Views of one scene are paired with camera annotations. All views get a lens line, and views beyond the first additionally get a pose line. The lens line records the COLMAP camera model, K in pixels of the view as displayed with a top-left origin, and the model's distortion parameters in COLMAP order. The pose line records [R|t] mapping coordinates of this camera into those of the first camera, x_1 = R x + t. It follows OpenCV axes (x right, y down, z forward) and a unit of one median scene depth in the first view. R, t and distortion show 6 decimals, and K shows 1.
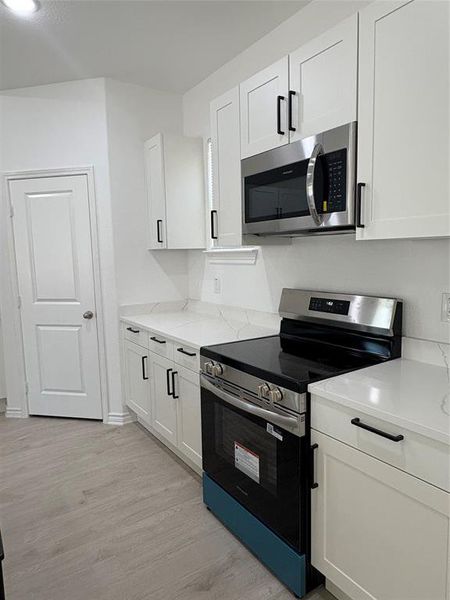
lens RADIAL K [[395.9, 0, 225.1], [0, 395.9, 299.2], [0, 0, 1]] dist [-0.005409, 0.005703]
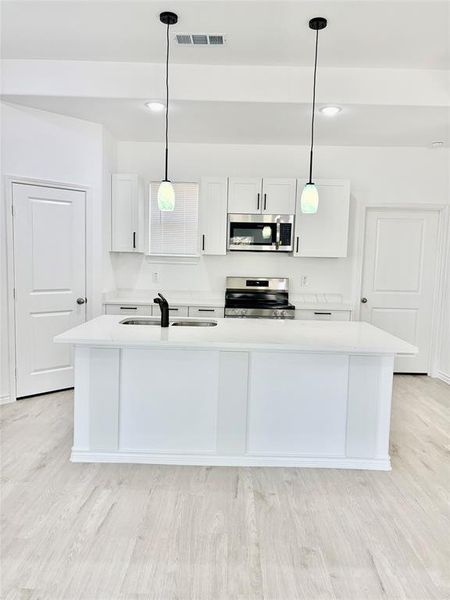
lens RADIAL K [[452.7, 0, 222.9], [0, 452.7, 300.9], [0, 0, 1]] dist [0.056218, -0.069056]
pose [[0.567857, -0.043047, 0.822001, -1.915672], [0.058284, 0.998228, 0.012012, 0.072252], [-0.821061, 0.041088, 0.569359, -0.298819]]
